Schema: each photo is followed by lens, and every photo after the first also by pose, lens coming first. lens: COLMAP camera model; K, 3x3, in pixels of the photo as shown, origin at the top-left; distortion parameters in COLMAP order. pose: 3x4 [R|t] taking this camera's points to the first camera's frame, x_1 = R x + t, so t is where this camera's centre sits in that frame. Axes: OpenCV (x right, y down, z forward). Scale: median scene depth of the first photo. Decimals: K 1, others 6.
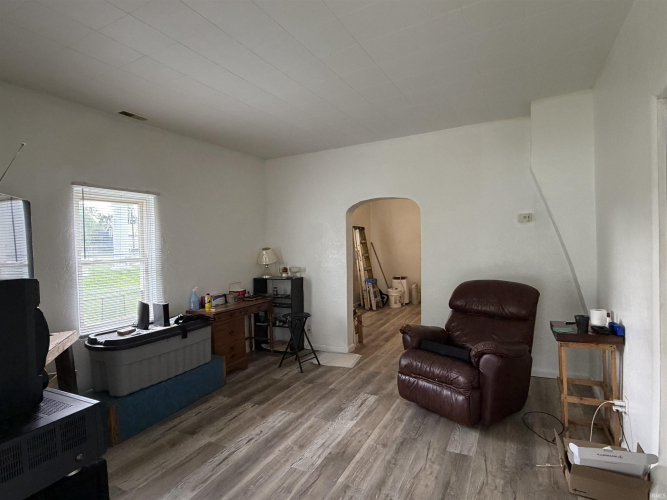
lens RADIAL K [[357.1, 0, 334.1], [0, 357.1, 249.3], [0, 0, 1]] dist [0.014254, -0.000894]
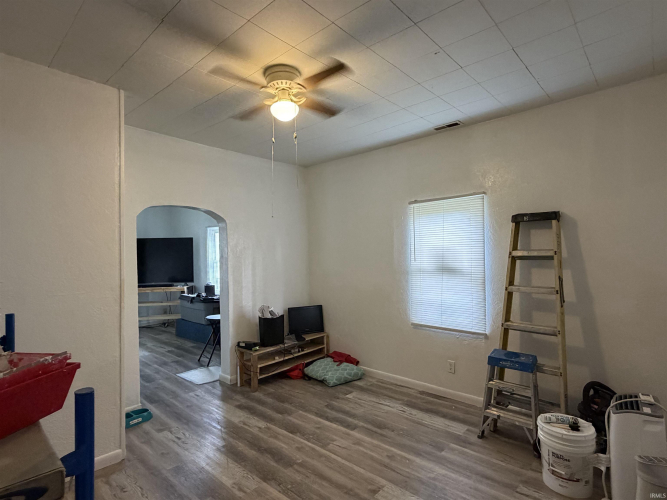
lens RADIAL K [[357.1, 0, 332.3], [0, 357.1, 250.8], [0, 0, 1]] dist [0.014254, -0.000894]
pose [[-0.257144, 0.030203, -0.965901, 1.427452], [-0.002001, 0.999493, 0.031786, -0.114089], [0.966371, 0.010106, -0.256953, 2.559475]]
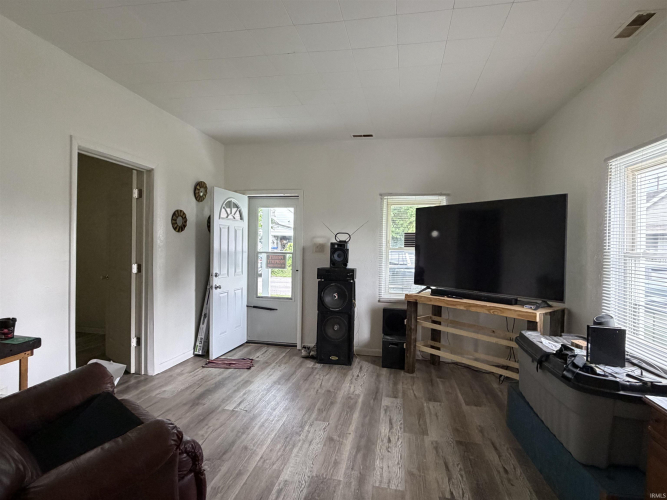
lens RADIAL K [[357.1, 0, 334.6], [0, 357.1, 249.0], [0, 0, 1]] dist [0.014254, -0.000894]
pose [[-0.956400, 0.023800, -0.291089, 0.158573], [0.009347, 0.998658, 0.050940, -0.021140], [0.291911, 0.045999, -0.955339, 1.743233]]
